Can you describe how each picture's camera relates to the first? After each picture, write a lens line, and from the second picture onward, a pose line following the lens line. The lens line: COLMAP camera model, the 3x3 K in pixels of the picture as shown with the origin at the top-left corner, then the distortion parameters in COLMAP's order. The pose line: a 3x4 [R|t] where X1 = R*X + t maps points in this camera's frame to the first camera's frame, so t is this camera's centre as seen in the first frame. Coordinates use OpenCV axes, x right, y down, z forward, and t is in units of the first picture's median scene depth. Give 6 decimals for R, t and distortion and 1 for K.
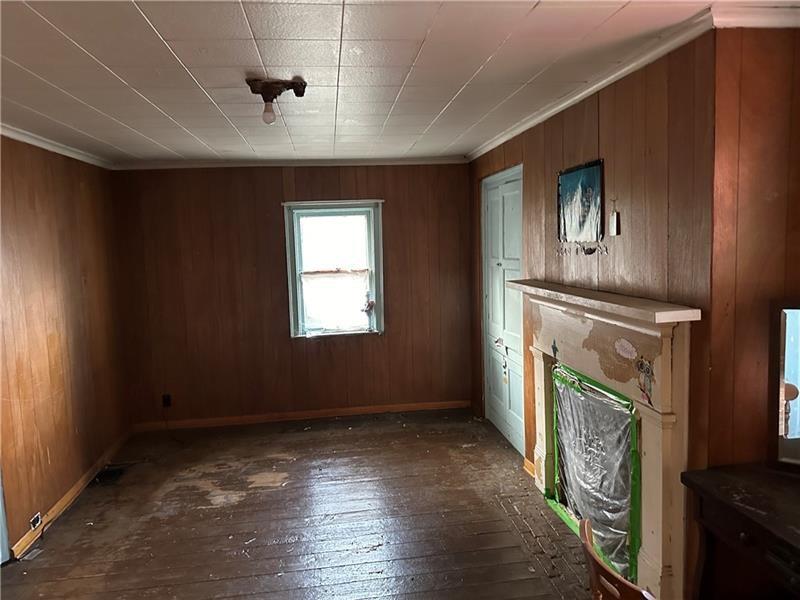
lens RADIAL K [[562.8, 0, 402.3], [0, 562.8, 297.7], [0, 0, 1]] dist [0.005088, 0.000090]
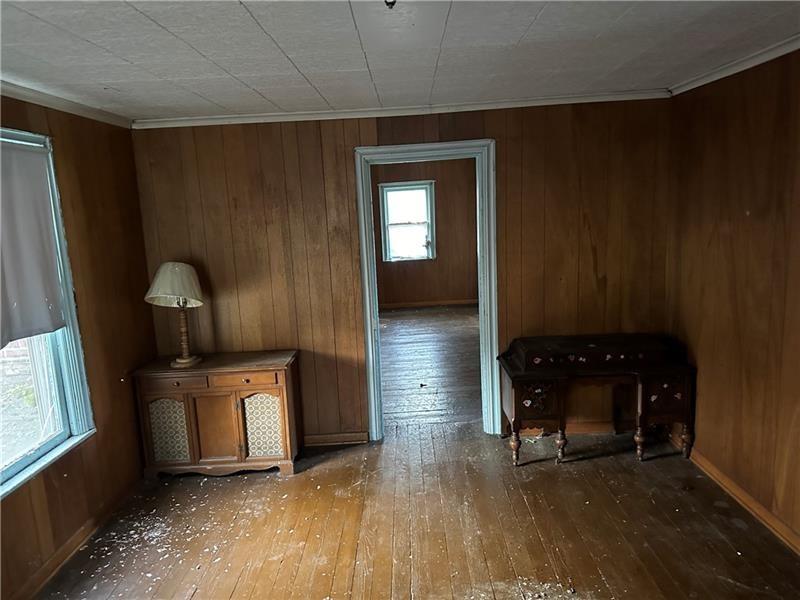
lens RADIAL K [[562.8, 0, 400.1], [0, 562.8, 302.6], [0, 0, 1]] dist [0.005088, 0.000090]
pose [[0.994120, -0.000004, -0.108282, 0.045244], [0.009687, 0.995994, 0.088895, 0.041537], [0.107848, -0.089421, 0.990138, -0.731103]]
